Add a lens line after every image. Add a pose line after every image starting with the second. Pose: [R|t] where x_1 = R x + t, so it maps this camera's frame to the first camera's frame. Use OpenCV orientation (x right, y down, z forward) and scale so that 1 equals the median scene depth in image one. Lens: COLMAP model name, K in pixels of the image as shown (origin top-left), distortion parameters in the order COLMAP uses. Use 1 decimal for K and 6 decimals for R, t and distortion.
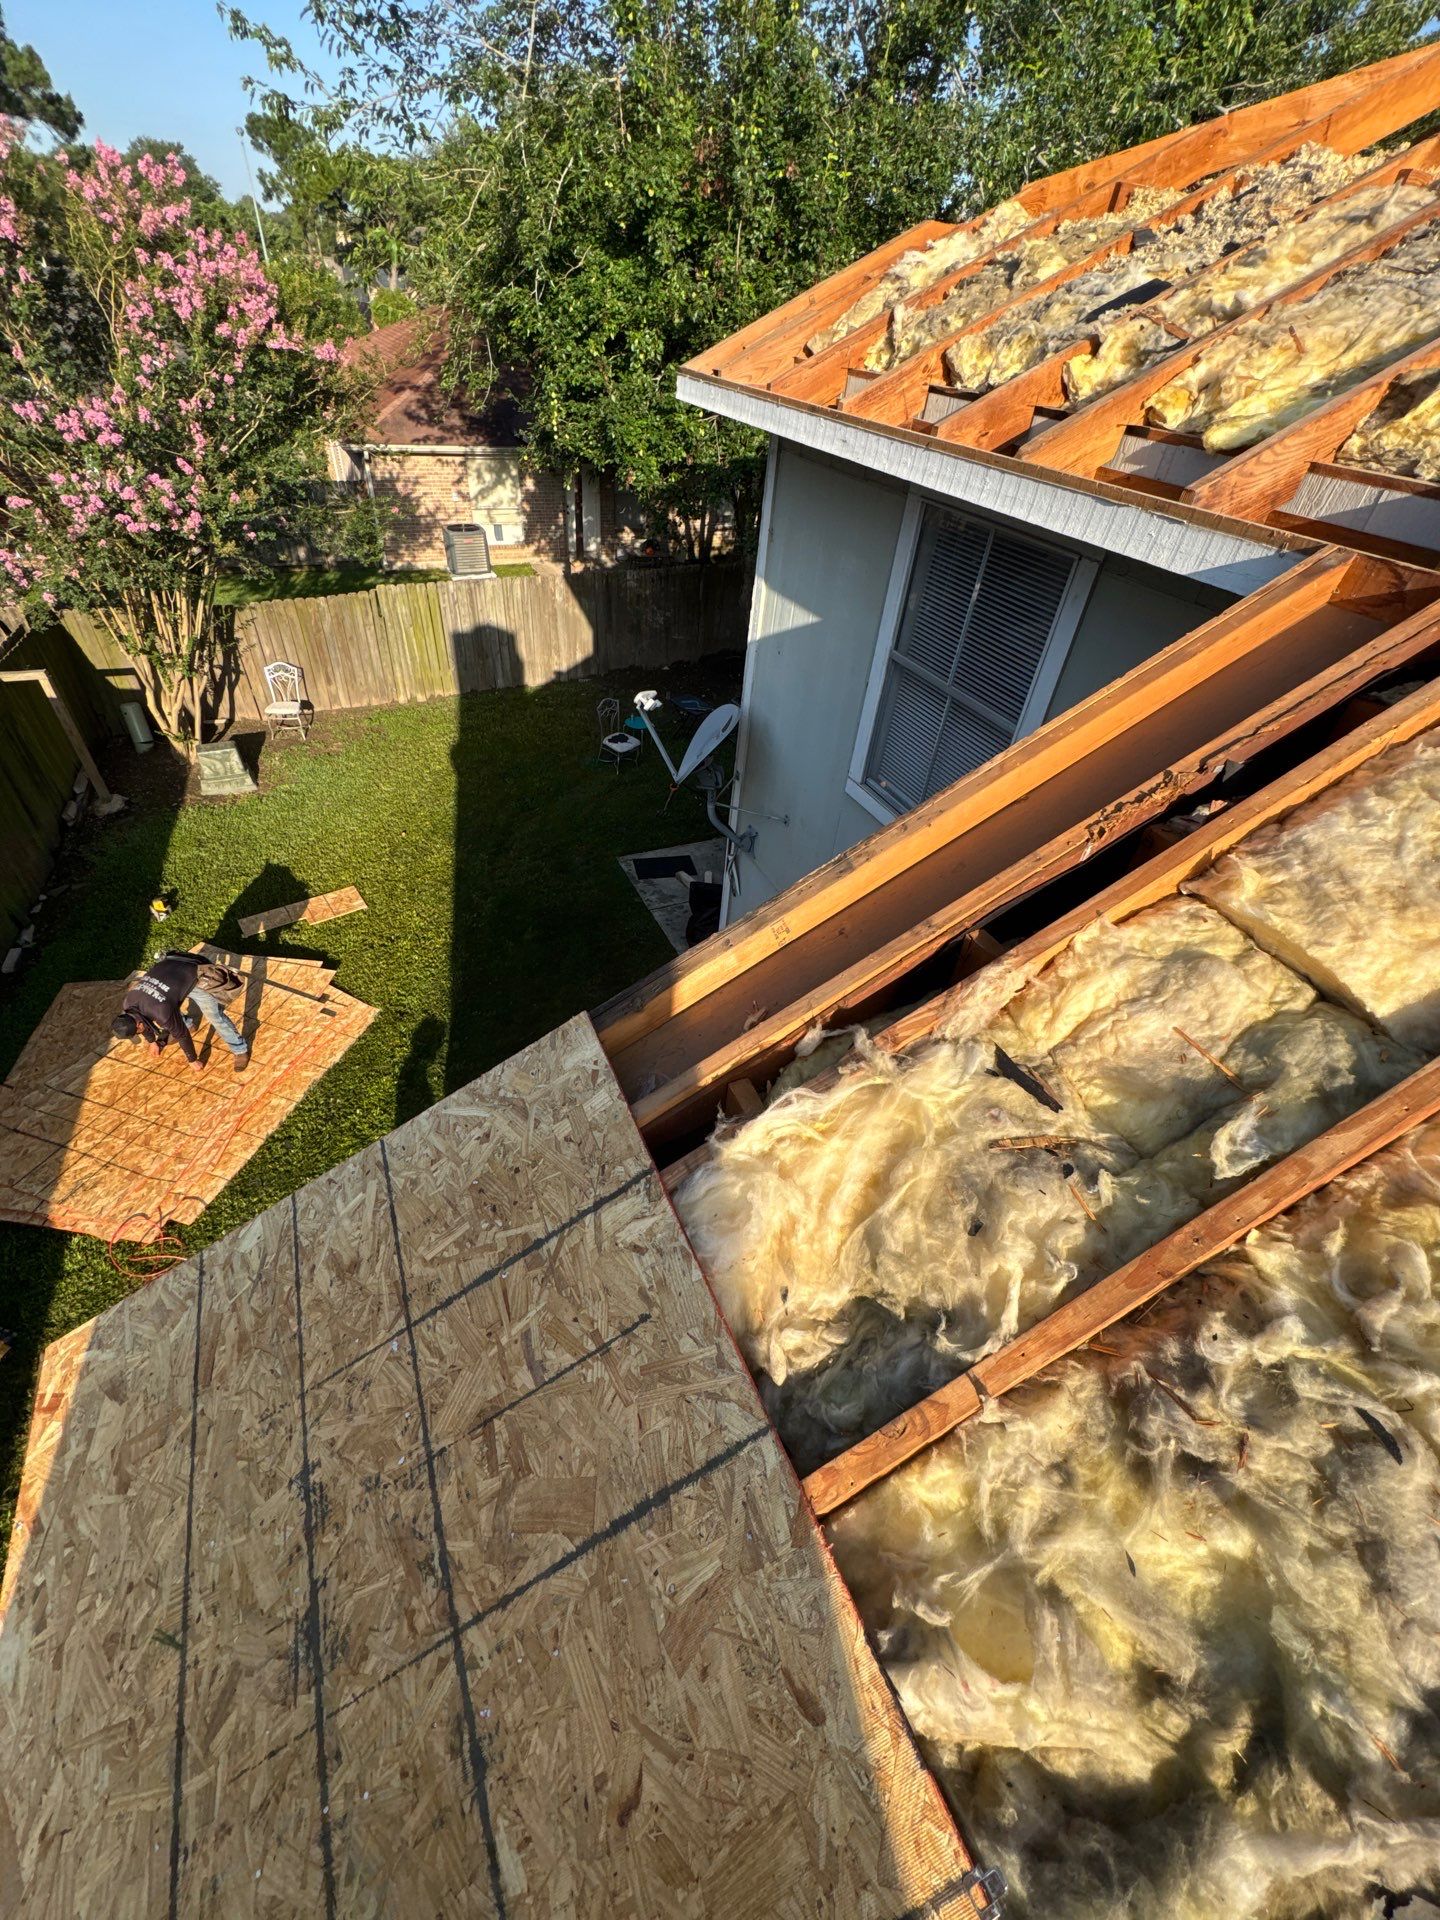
lens RADIAL K [[764.8, 0, 720.0], [0, 764.8, 960.0], [0, 0, 1]] dist [-0.002218, -0.000198]
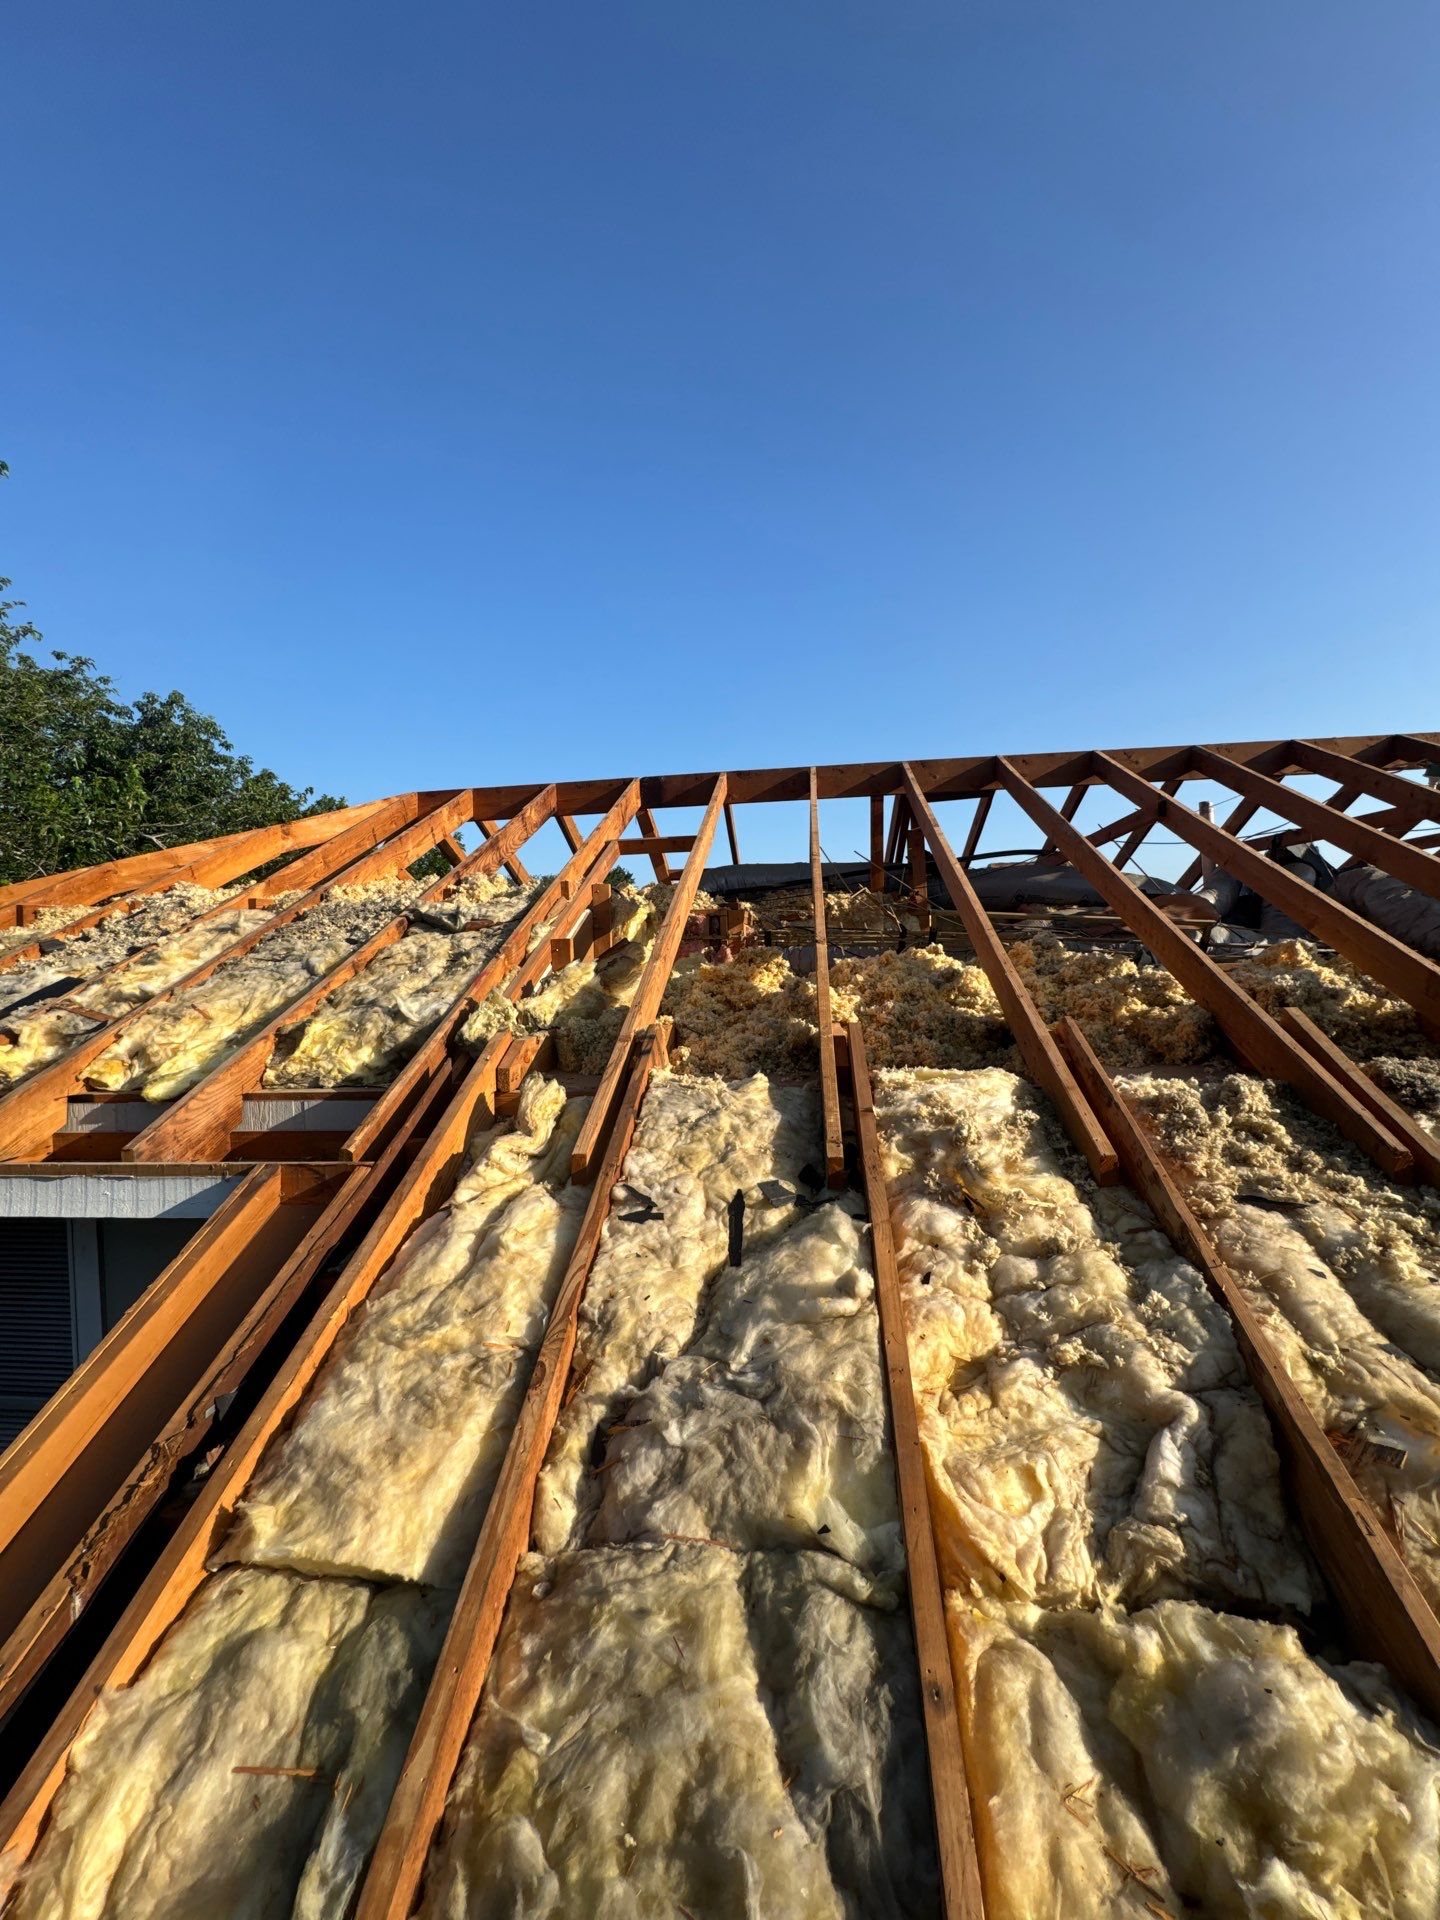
lens RADIAL K [[764.8, 0, 720.0], [0, 764.8, 960.0], [0, 0, 1]] dist [-0.002218, -0.000198]
pose [[0.515187, -0.109579, 0.850044, 0.135124], [0.613905, 0.739269, -0.276771, -0.003664], [-0.598083, 0.664435, 0.448133, -0.130052]]
